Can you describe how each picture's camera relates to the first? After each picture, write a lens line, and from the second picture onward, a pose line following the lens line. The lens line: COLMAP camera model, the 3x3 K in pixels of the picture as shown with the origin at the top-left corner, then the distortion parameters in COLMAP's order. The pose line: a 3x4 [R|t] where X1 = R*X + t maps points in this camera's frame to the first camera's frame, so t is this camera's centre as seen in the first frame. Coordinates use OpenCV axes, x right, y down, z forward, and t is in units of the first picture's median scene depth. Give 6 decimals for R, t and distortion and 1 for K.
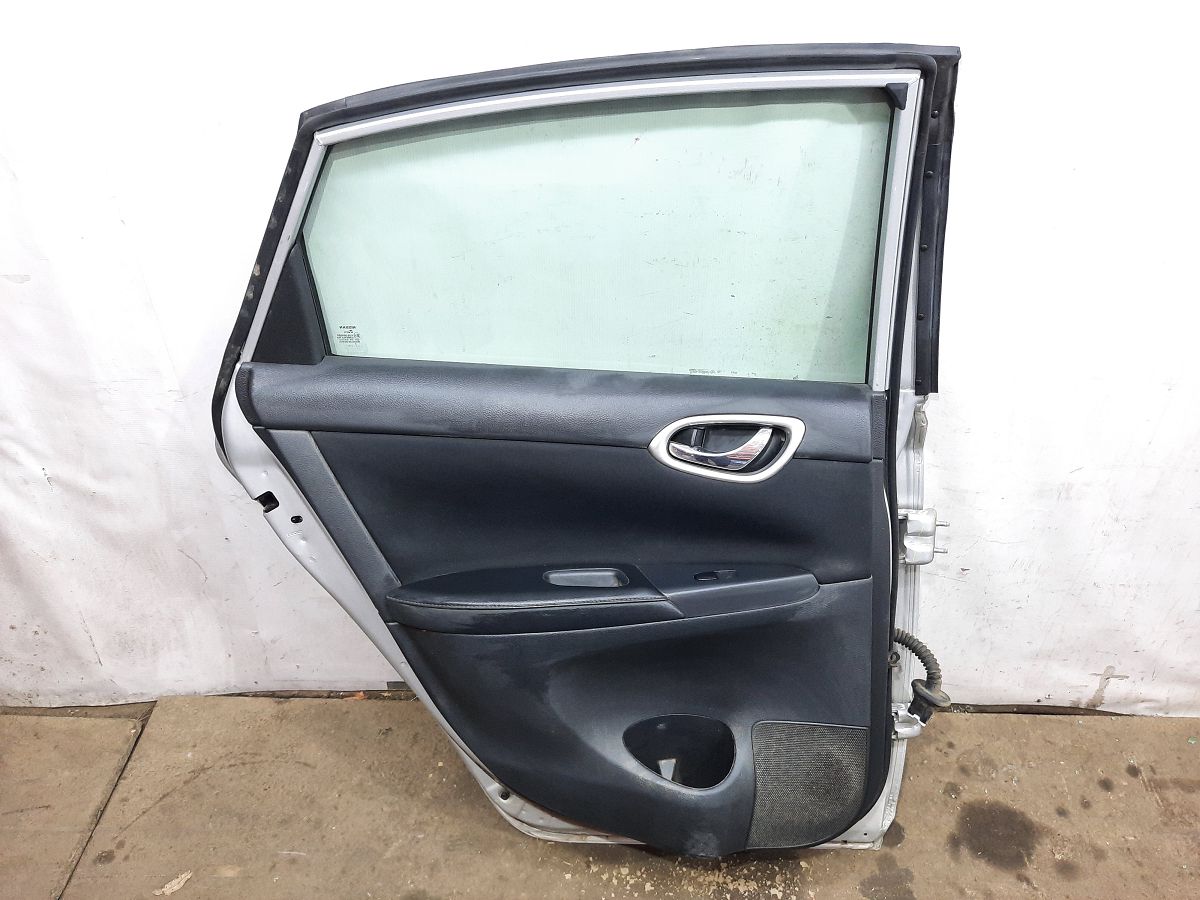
lens RADIAL K [[907.1, 0, 592.4], [0, 907.1, 441.4], [0, 0, 1]] dist [0.038292, -0.050030]
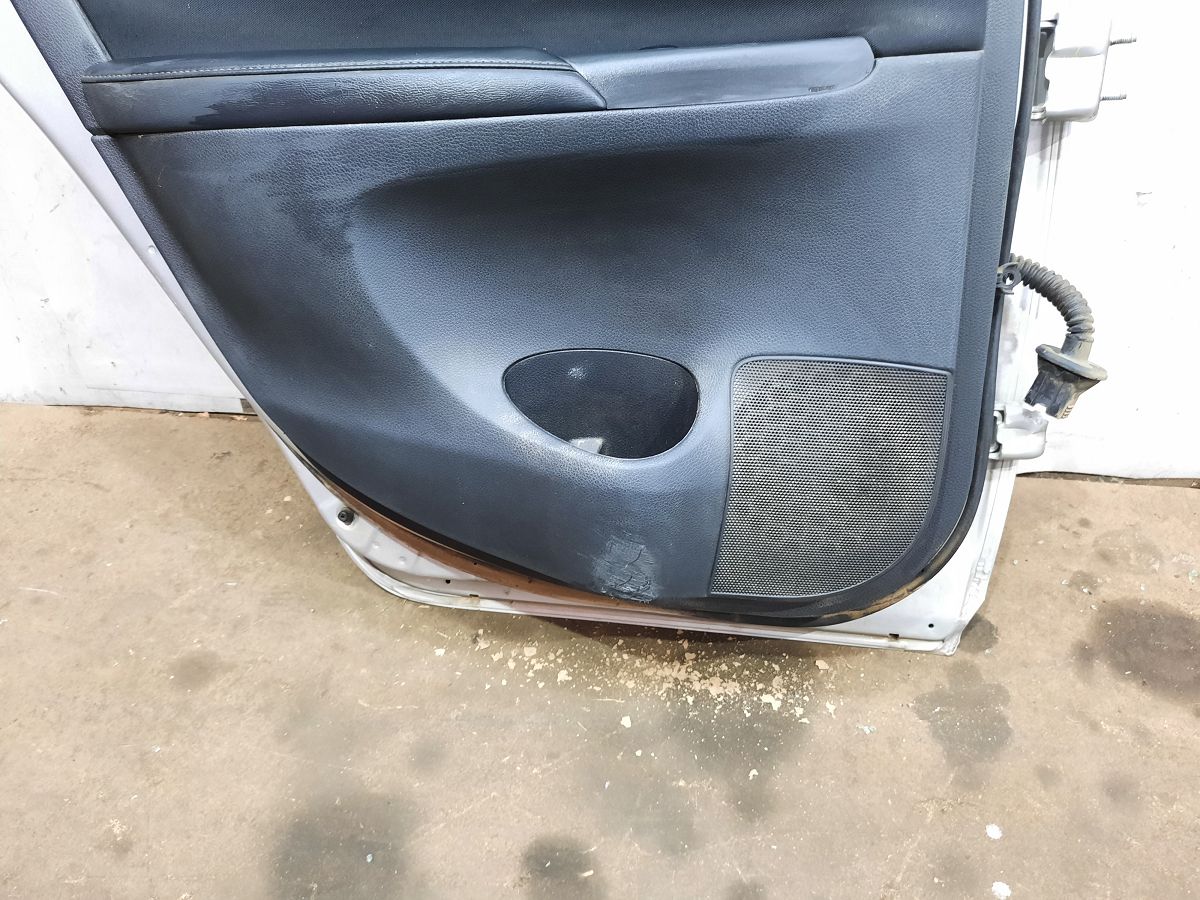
lens RADIAL K [[907.1, 0, 599.1], [0, 907.1, 458.2], [0, 0, 1]] dist [0.038292, -0.050030]
pose [[0.994127, 0.060617, -0.089650, 0.129573], [-0.056083, 0.997057, 0.052260, 0.302266], [0.092554, -0.046925, 0.994601, 0.390366]]
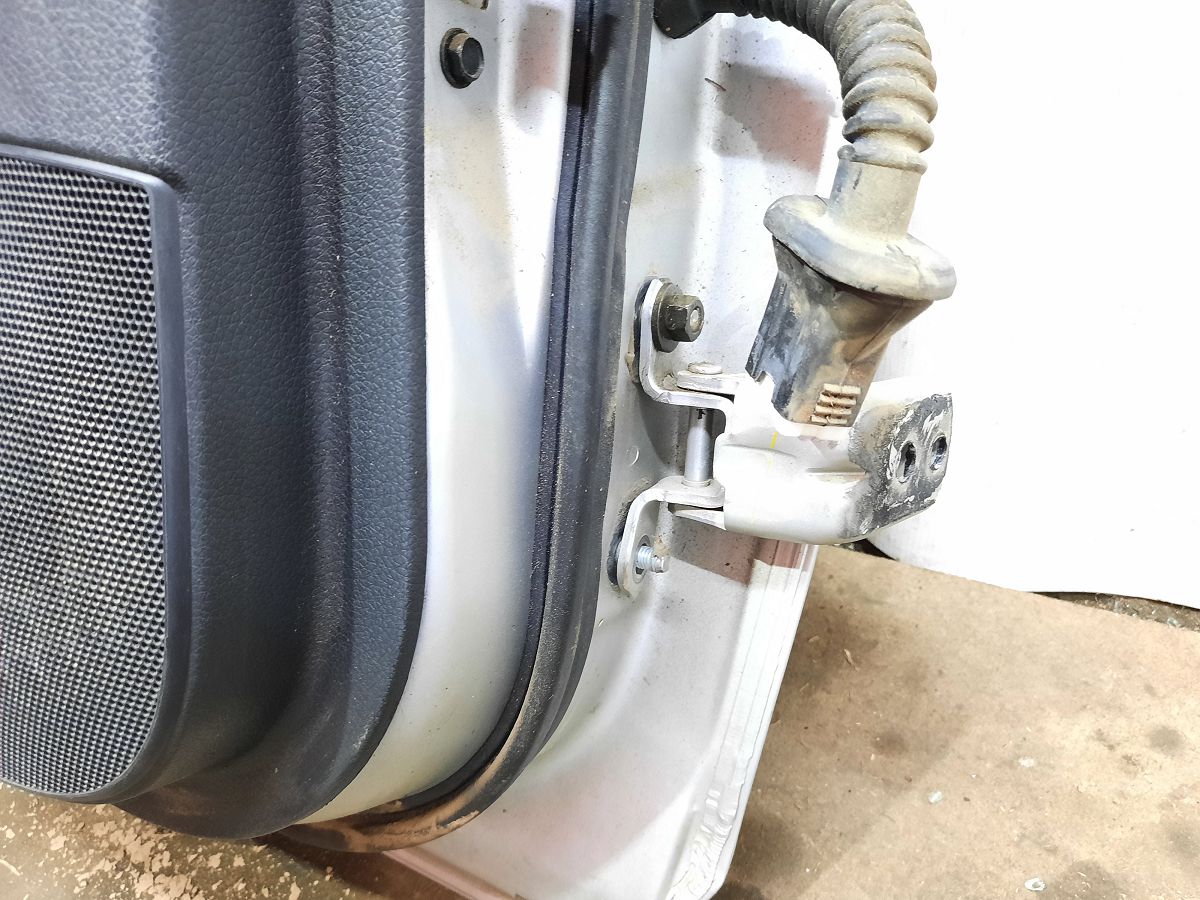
lens RADIAL K [[907.1, 0, 599.2], [0, 907.1, 455.7], [0, 0, 1]] dist [0.038292, -0.050030]
pose [[0.877906, 0.186902, -0.440850, 0.386883], [-0.174328, 0.982248, 0.069277, 0.292660], [0.445971, 0.016034, 0.894904, 0.777156]]
